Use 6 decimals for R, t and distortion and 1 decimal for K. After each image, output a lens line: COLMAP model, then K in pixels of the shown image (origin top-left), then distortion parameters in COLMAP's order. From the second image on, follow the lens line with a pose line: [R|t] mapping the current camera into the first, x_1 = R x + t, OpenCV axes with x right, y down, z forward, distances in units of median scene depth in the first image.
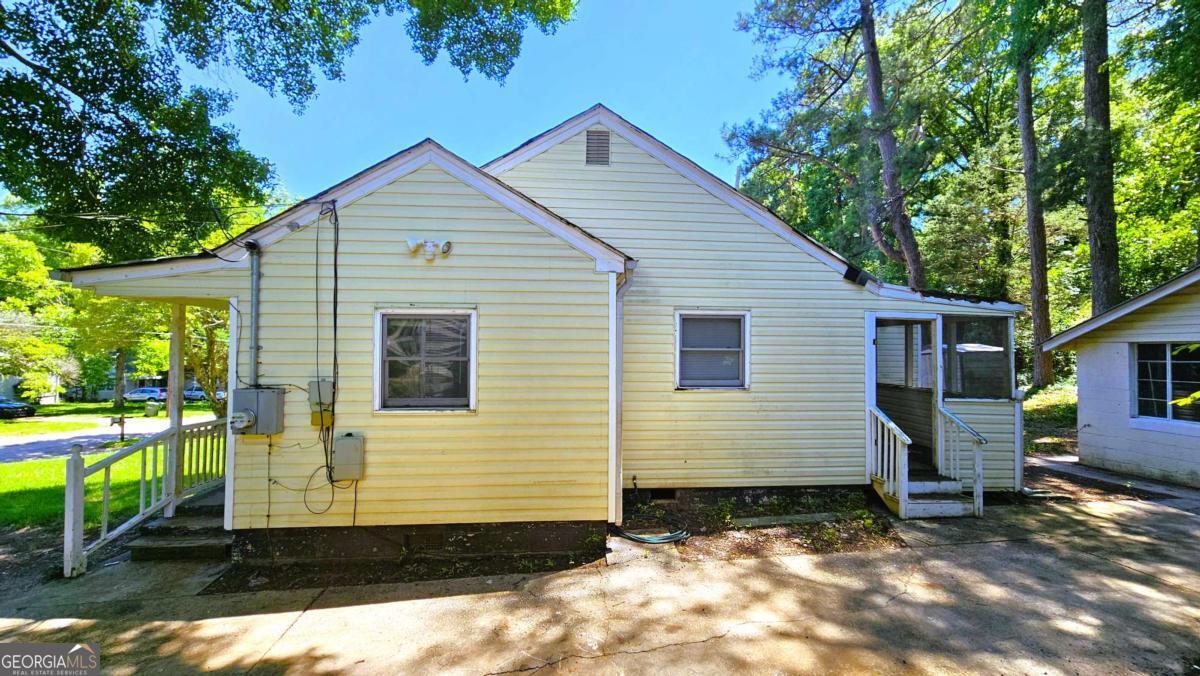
lens RADIAL K [[495.5, 0, 595.2], [0, 495.5, 337.3], [0, 0, 1]] dist [-0.001769, -0.000212]
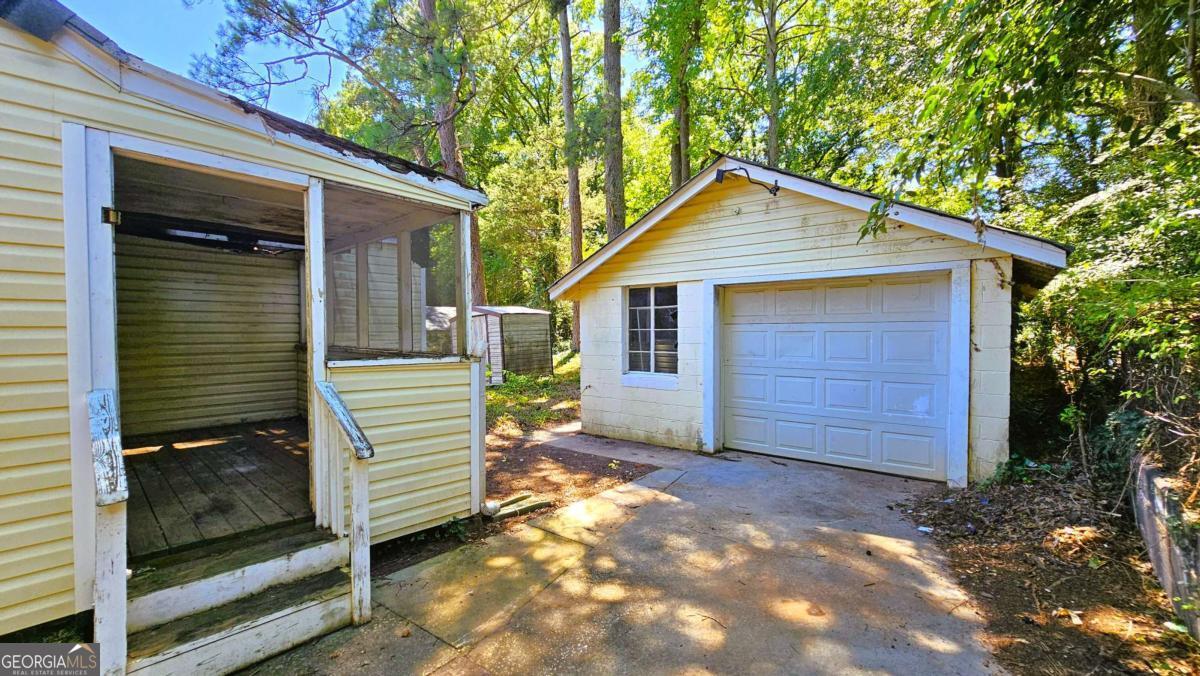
lens RADIAL K [[495.5, 0, 595.2], [0, 495.5, 337.3], [0, 0, 1]] dist [-0.001769, -0.000212]
pose [[0.741037, -0.021172, 0.671131, 0.486055], [-0.006298, 0.999240, 0.038477, 0.067858], [-0.671435, -0.032740, 0.740340, 0.408349]]
